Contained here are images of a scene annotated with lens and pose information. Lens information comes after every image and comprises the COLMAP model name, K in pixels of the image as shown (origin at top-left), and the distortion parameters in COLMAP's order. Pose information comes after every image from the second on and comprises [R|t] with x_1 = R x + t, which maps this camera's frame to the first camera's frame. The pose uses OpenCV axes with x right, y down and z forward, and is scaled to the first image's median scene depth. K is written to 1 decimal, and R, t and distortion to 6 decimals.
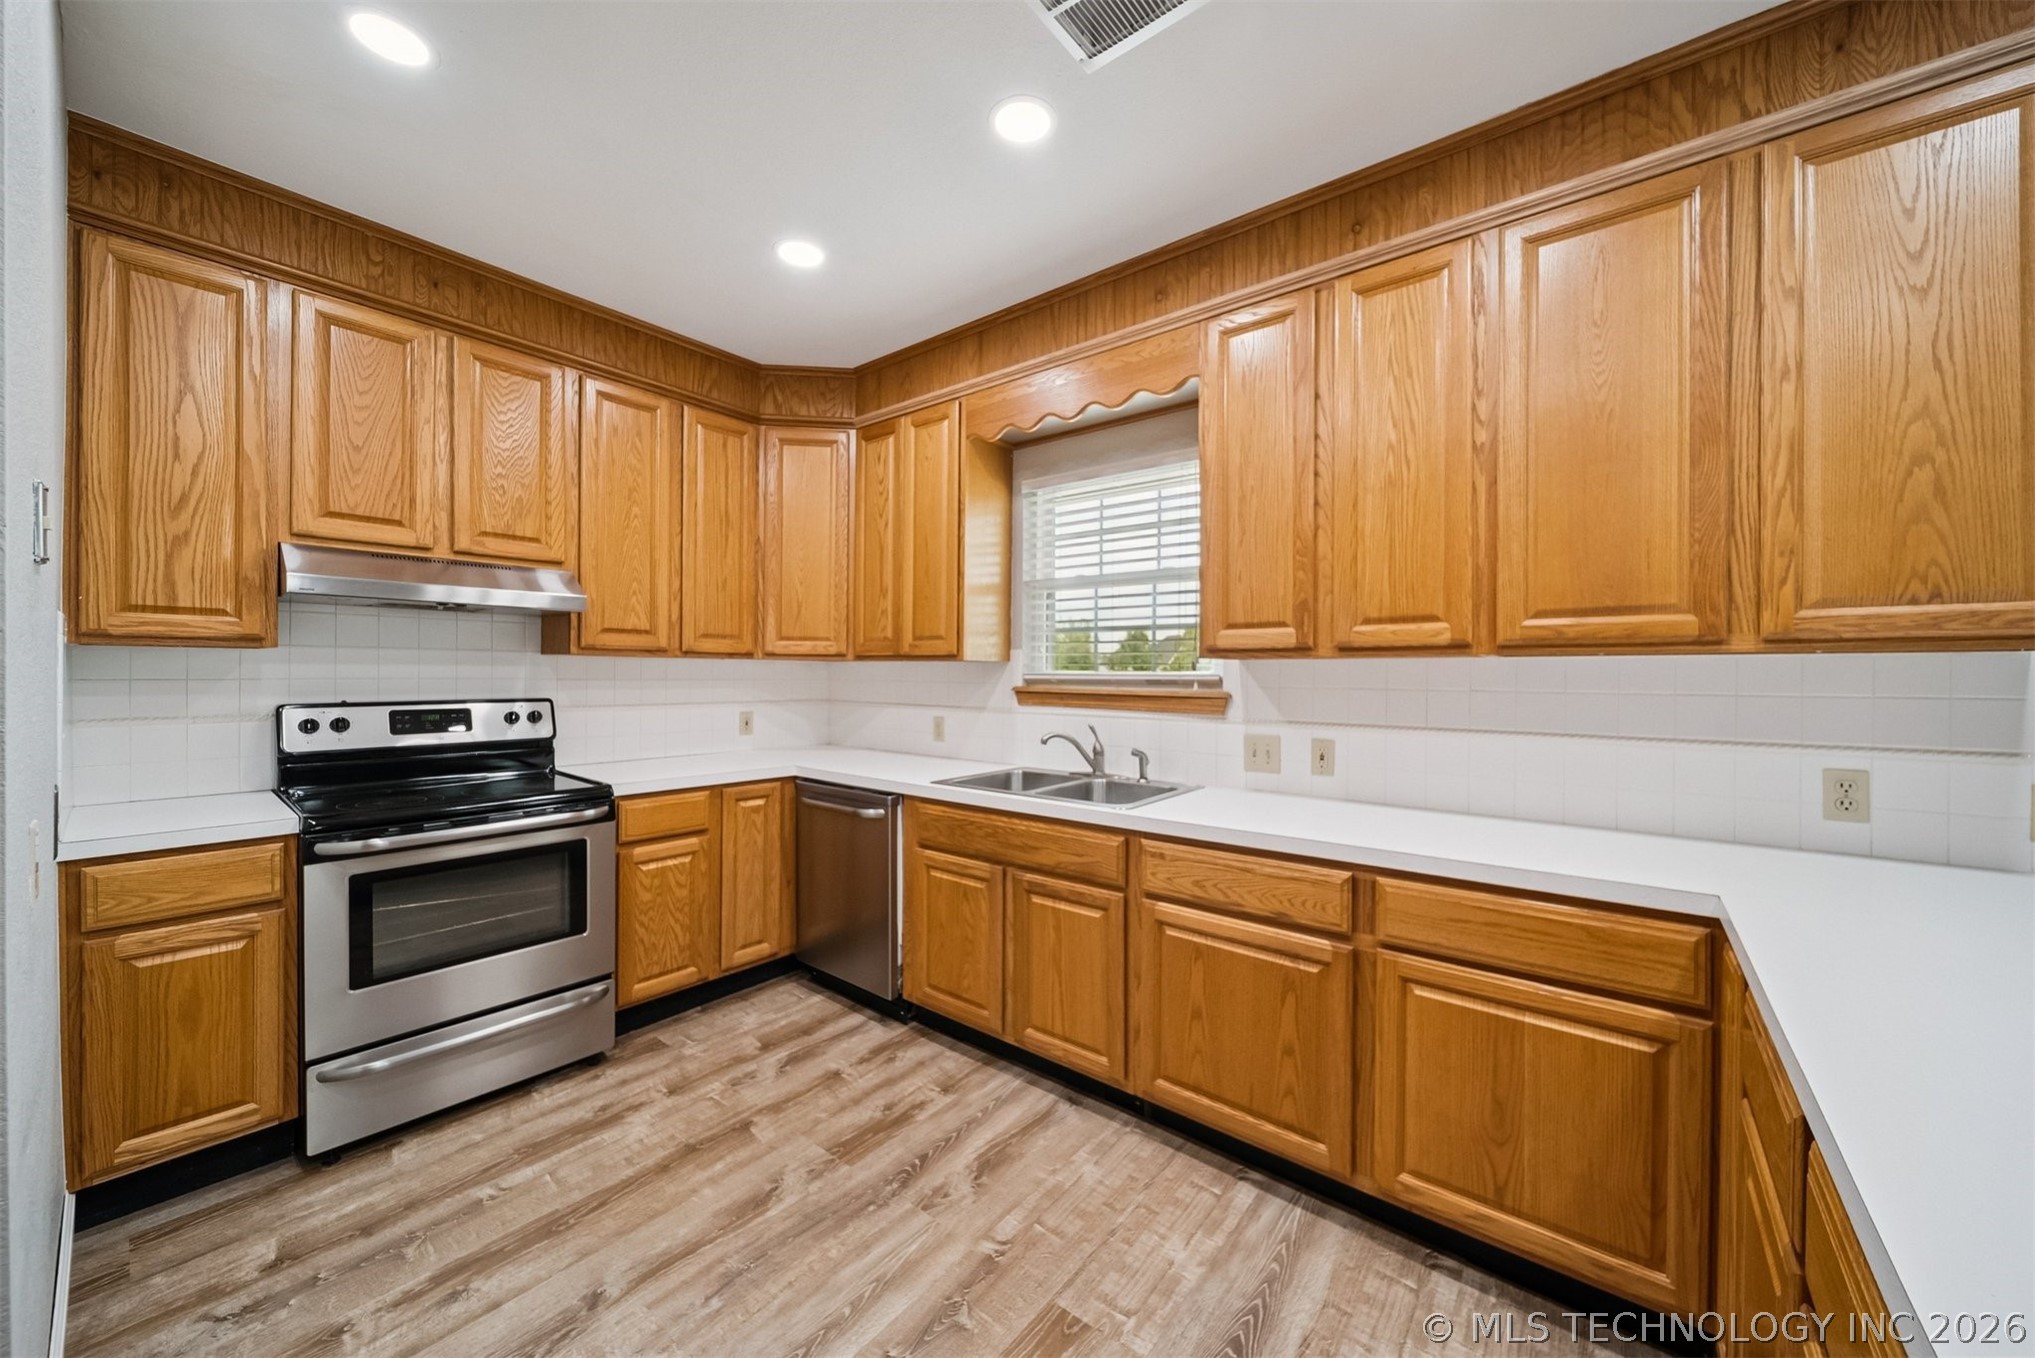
lens RADIAL K [[729.5, 0, 1029.2], [0, 729.5, 674.7], [0, 0, 1]] dist [-0.001585, -0.000476]
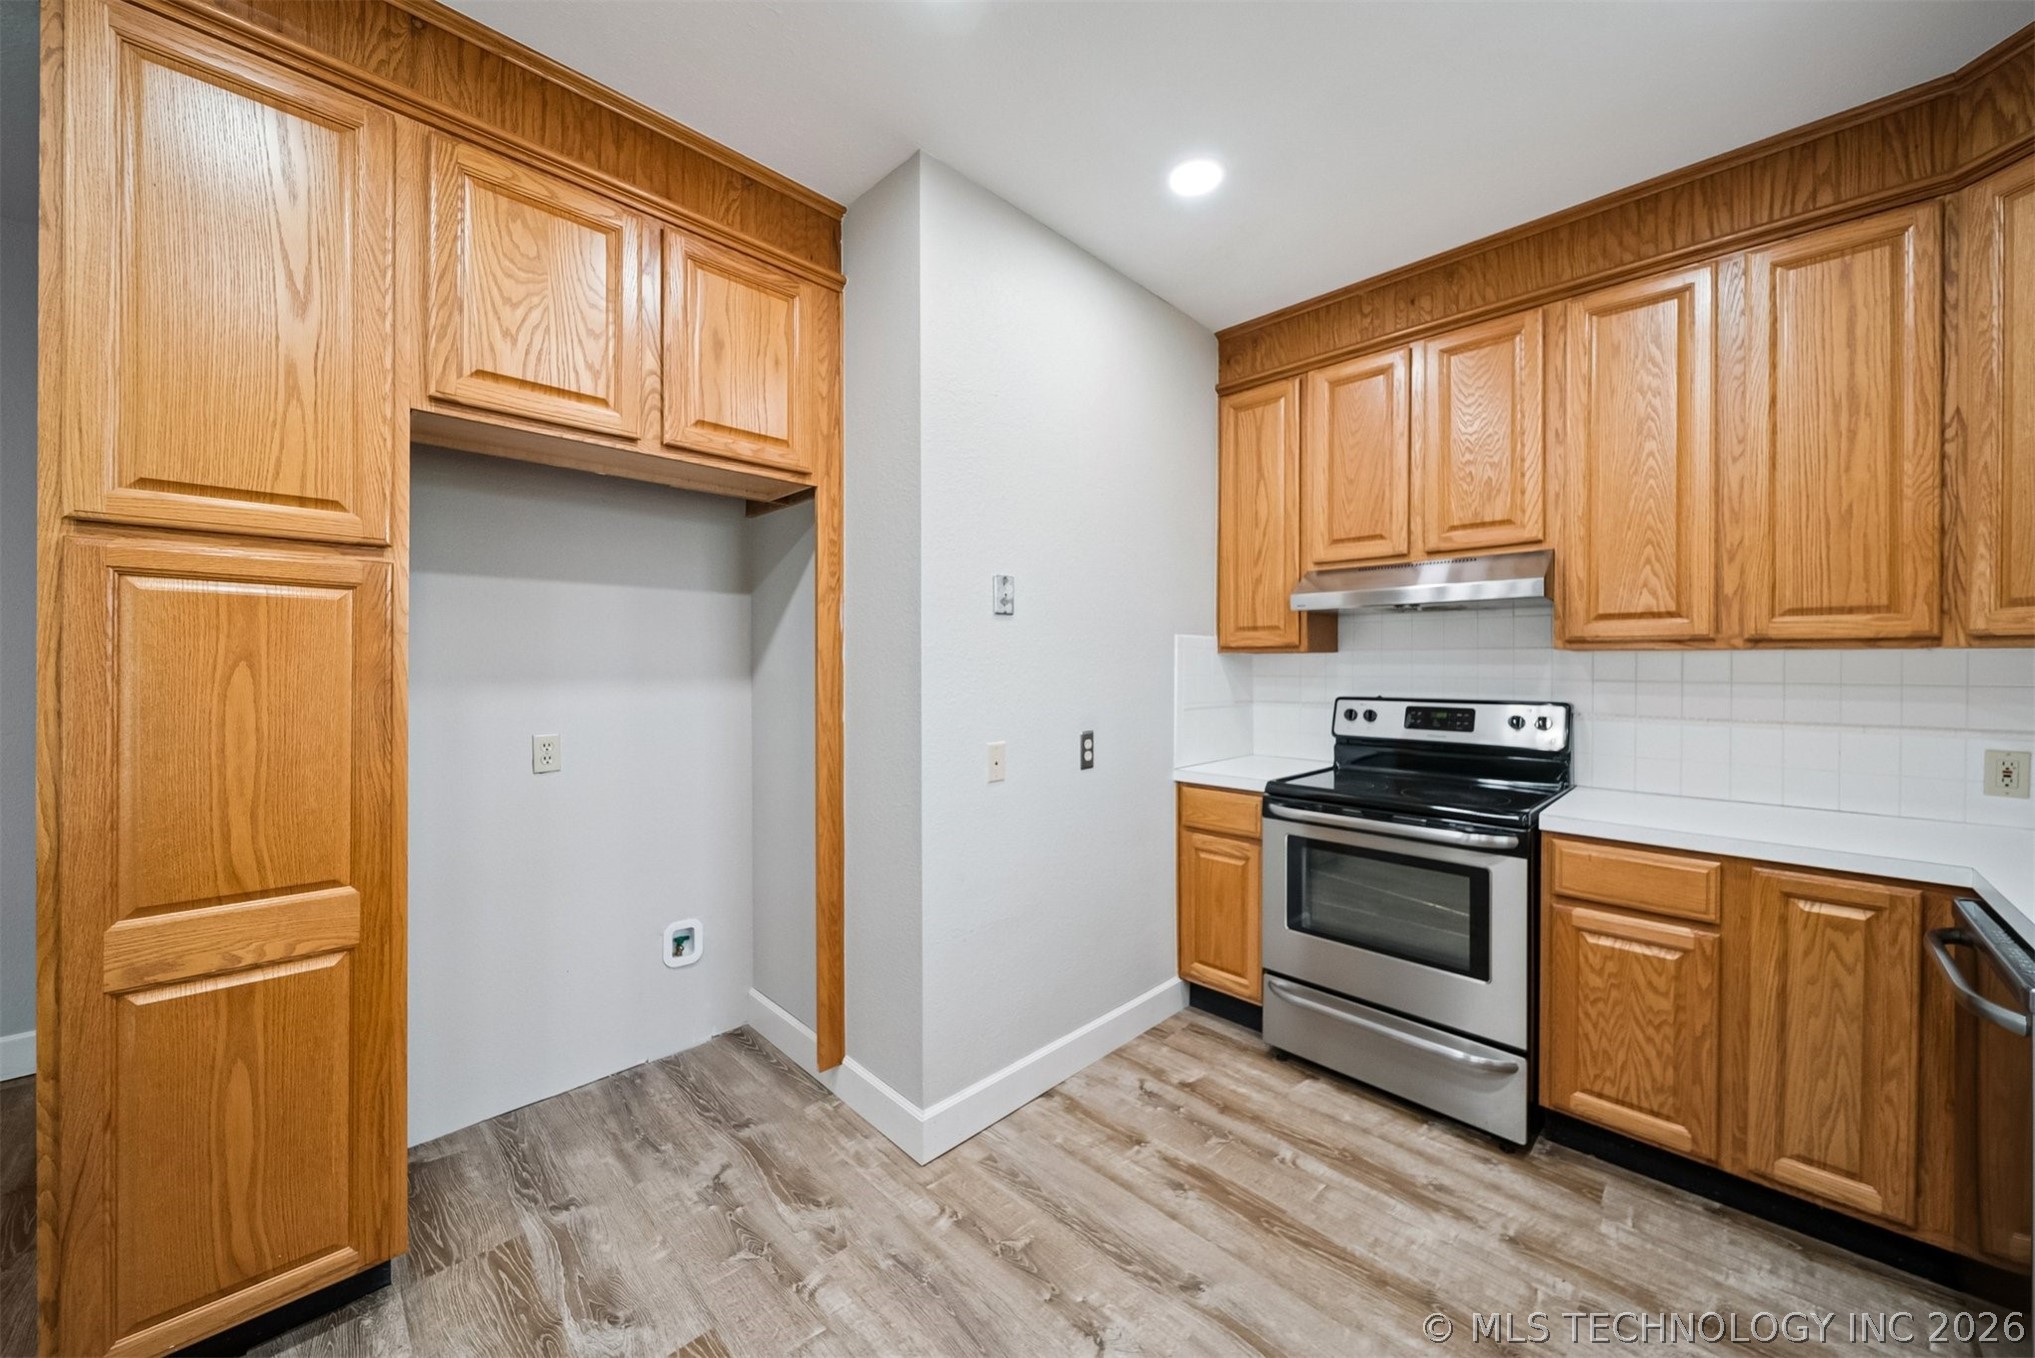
lens RADIAL K [[729.5, 0, 1020.5], [0, 729.5, 667.1], [0, 0, 1]] dist [-0.001585, -0.000476]
pose [[-0.109398, -0.005942, -0.993980, 0.294188], [-0.007609, 0.999958, -0.005140, 0.000335], [0.993969, 0.007001, -0.109438, 0.572526]]
